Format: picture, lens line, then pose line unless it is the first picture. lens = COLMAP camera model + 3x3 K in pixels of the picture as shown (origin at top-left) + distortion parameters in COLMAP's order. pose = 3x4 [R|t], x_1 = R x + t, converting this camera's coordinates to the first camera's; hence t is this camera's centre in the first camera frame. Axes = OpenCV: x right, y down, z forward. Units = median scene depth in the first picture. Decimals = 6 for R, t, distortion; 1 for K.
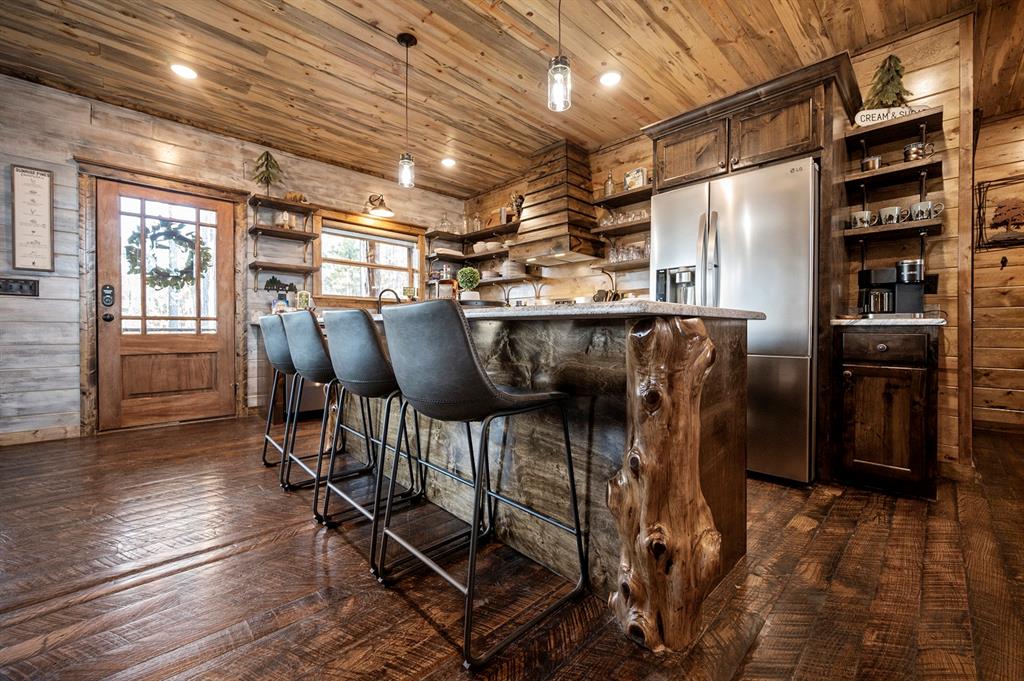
lens RADIAL K [[406.3, 0, 512.0], [0, 406.3, 336.3], [0, 0, 1]] dist [-0.000504, -0.000341]
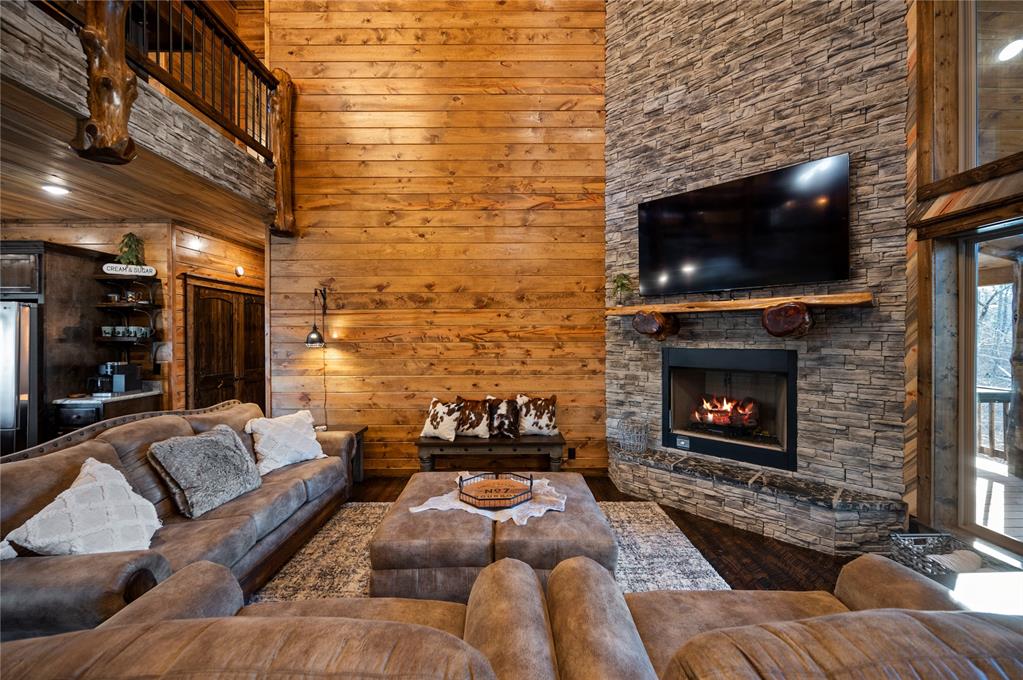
lens RADIAL K [[405.9, 0, 511.5], [0, 405.9, 335.8], [0, 0, 1]] dist [-0.000504, -0.000341]
pose [[0.692495, -0.009592, 0.721359, 0.506184], [0.014810, 0.999890, -0.000921, -0.151351], [-0.721271, 0.011321, 0.692560, -0.806968]]
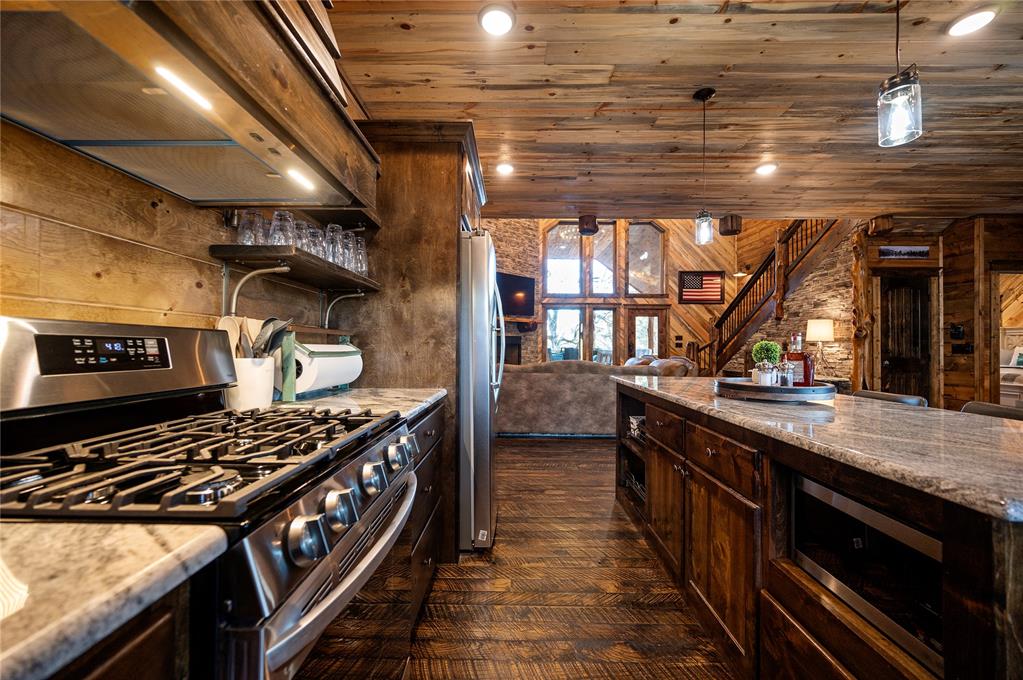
lens RADIAL K [[405.9, 0, 511.5], [0, 405.9, 335.8], [0, 0, 1]] dist [-0.000504, -0.000341]
pose [[-0.708125, 0.005089, 0.706068, -0.189832], [-0.004232, 0.999925, -0.011451, -0.091212], [-0.706074, -0.011097, -0.708051, 1.070991]]
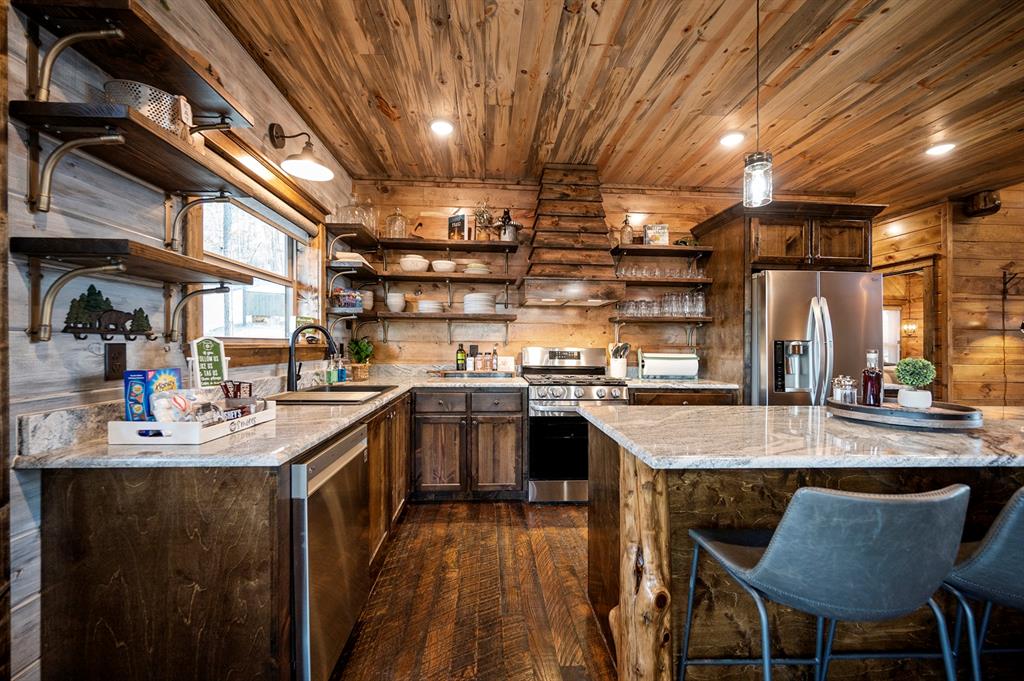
lens RADIAL K [[406.3, 0, 512.0], [0, 406.3, 336.3], [0, 0, 1]] dist [-0.000504, -0.000341]
pose [[0.642663, 0.014584, 0.766010, -0.635167], [0.003247, 0.999758, -0.021759, -0.106437], [-0.766142, 0.016471, 0.642460, 0.587658]]
